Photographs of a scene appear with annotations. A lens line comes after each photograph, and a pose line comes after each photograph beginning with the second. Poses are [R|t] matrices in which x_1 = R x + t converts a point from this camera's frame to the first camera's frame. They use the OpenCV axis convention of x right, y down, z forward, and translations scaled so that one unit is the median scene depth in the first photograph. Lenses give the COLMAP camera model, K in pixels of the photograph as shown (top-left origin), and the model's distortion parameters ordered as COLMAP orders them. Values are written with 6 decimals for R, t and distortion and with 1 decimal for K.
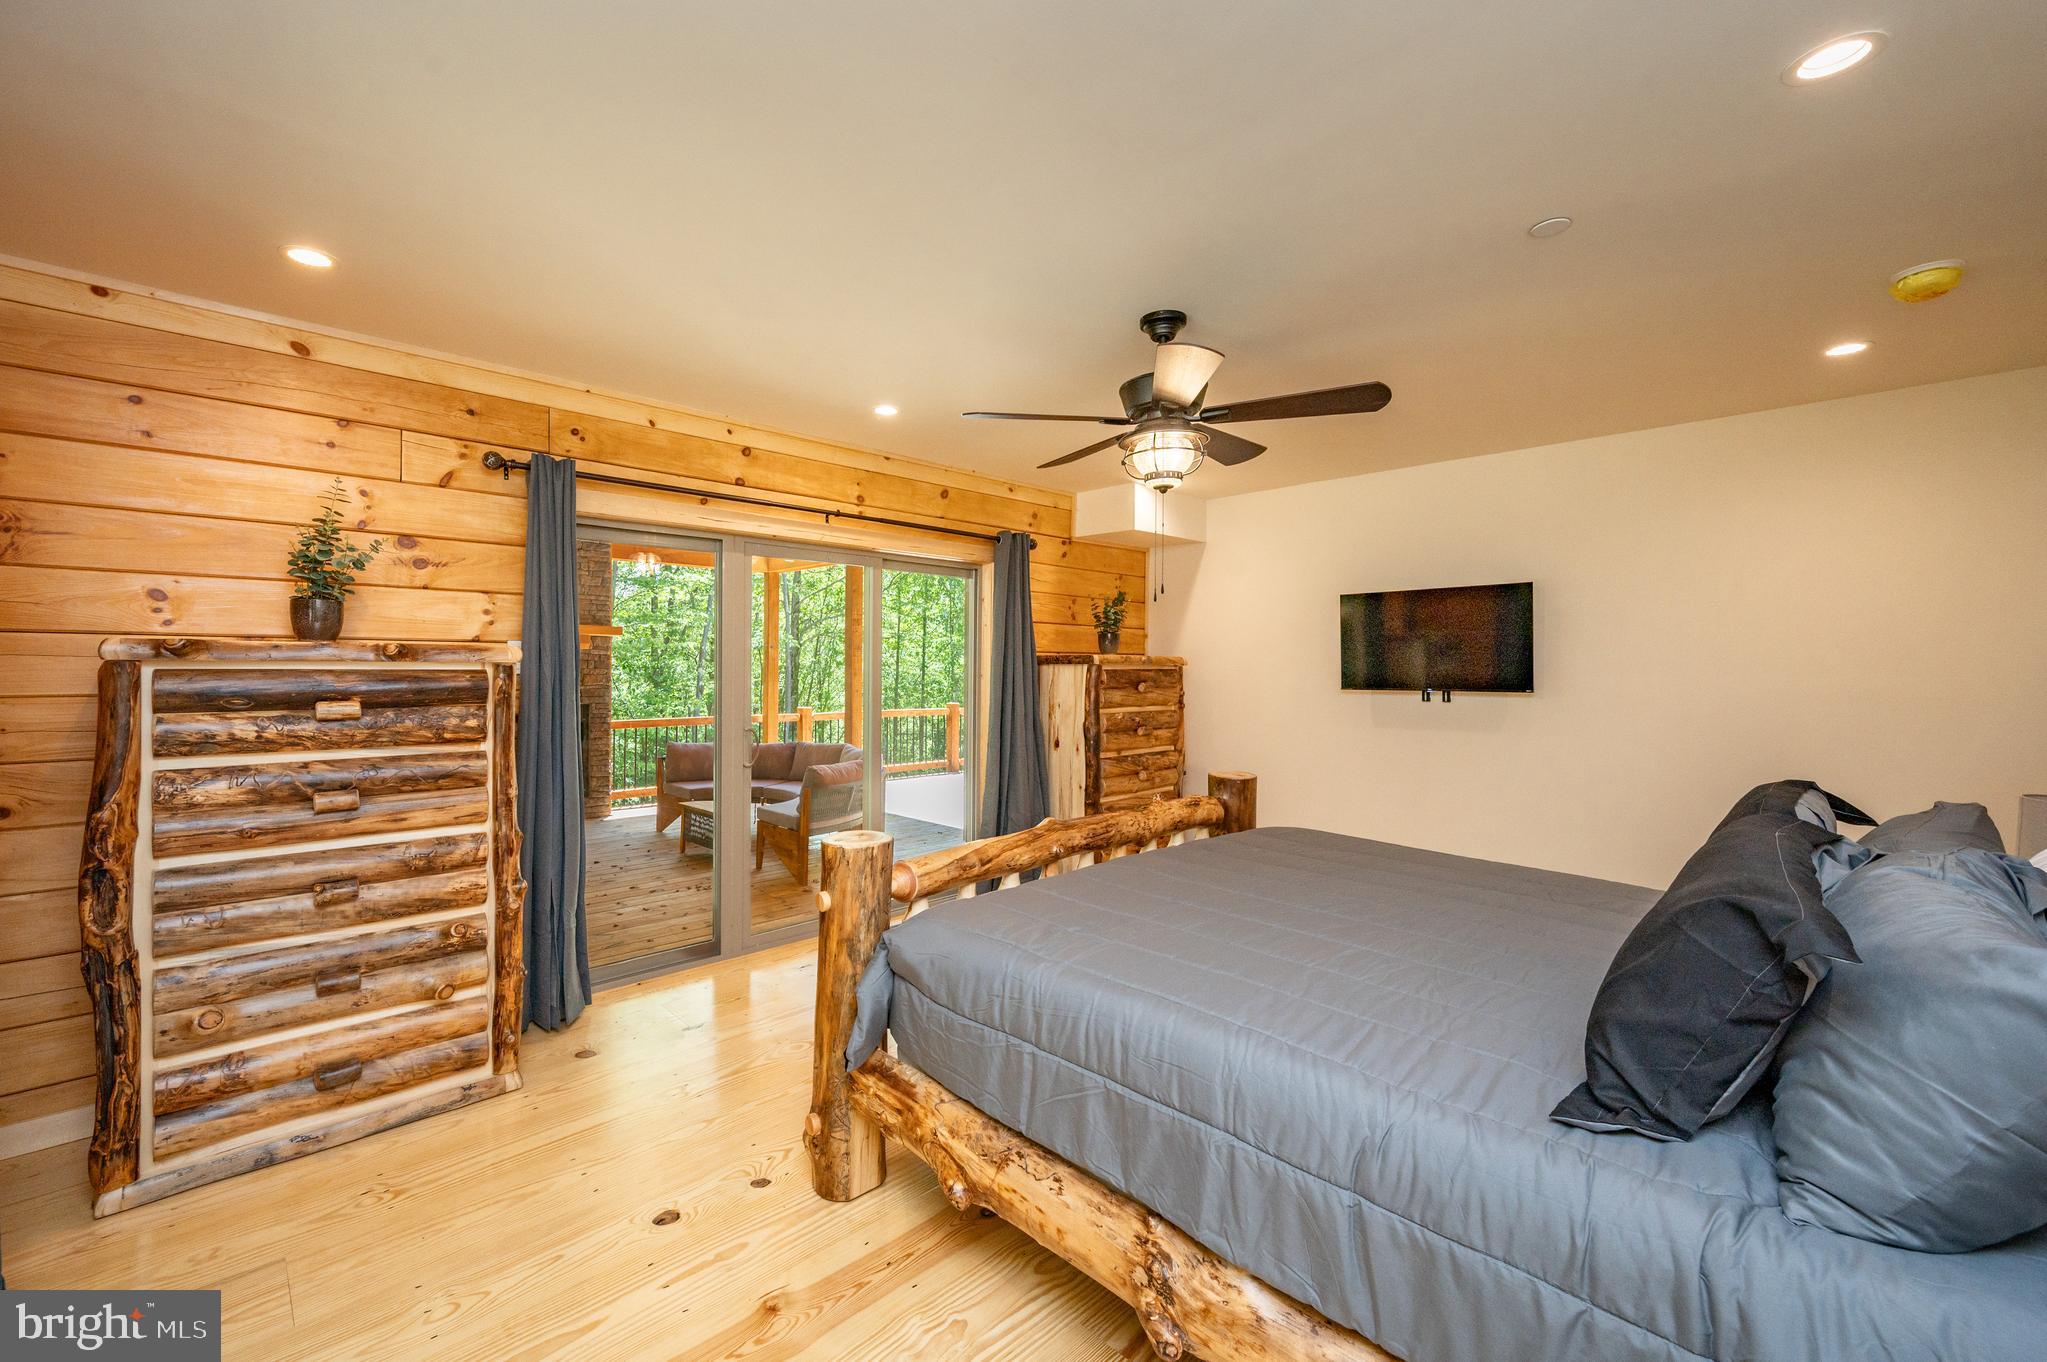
lens RADIAL K [[809.1, 0, 1009.2], [0, 809.1, 671.8], [0, 0, 1]] dist [-0.001964, -0.000256]
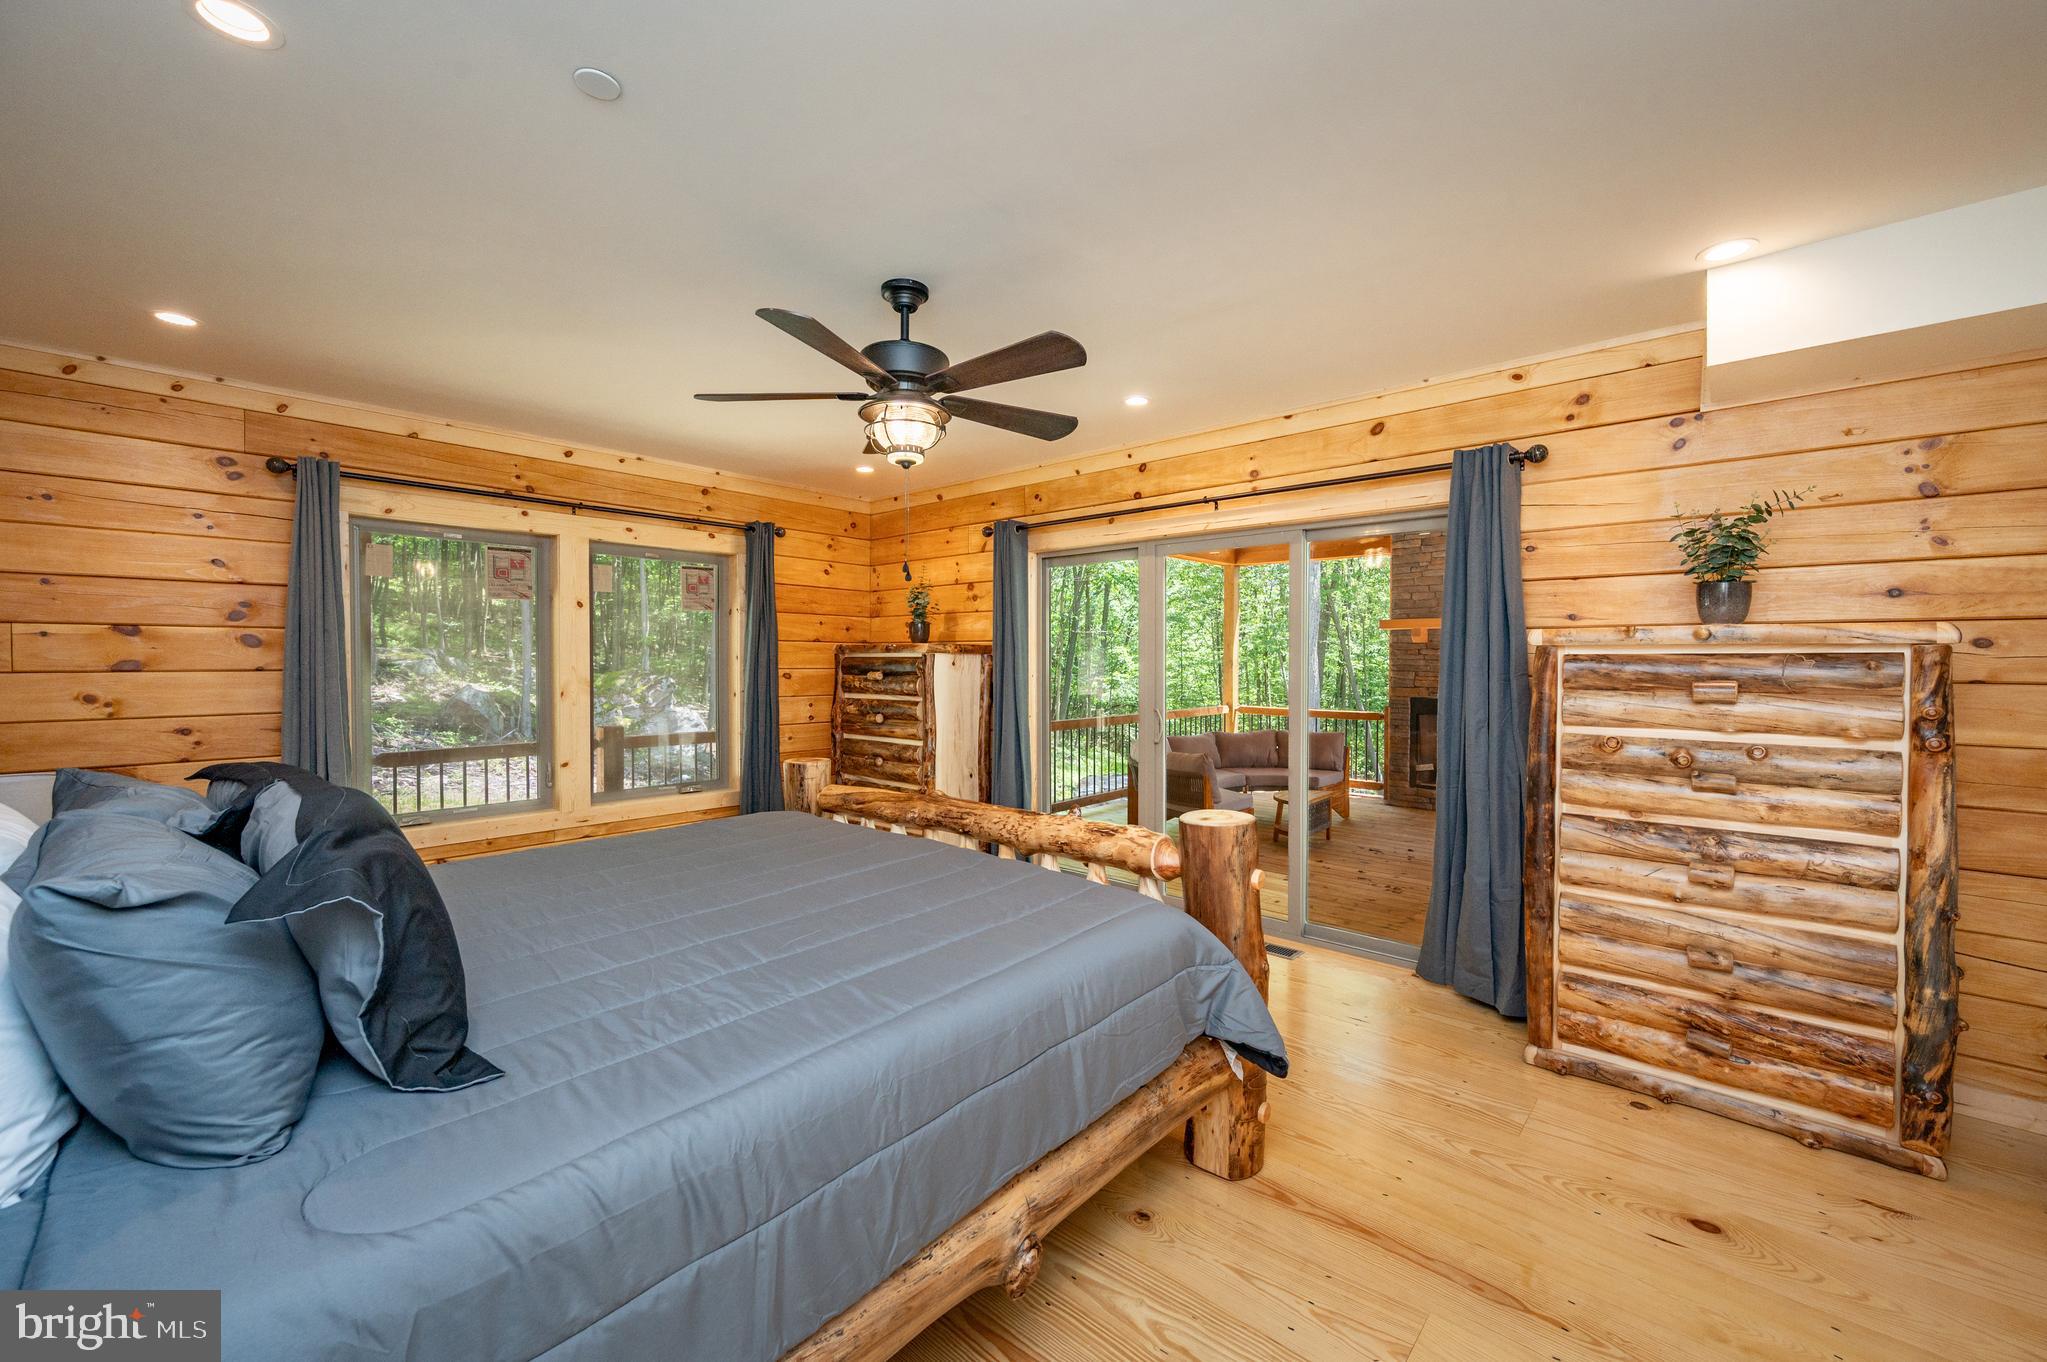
lens RADIAL K [[809.1, 0, 1007.1], [0, 809.1, 673.0], [0, 0, 1]] dist [-0.001964, -0.000256]
pose [[0.079990, 0.012194, -0.996721, 0.826731], [-0.006570, 0.999910, 0.011706, 0.007596], [0.996774, 0.005612, 0.080063, 0.734357]]
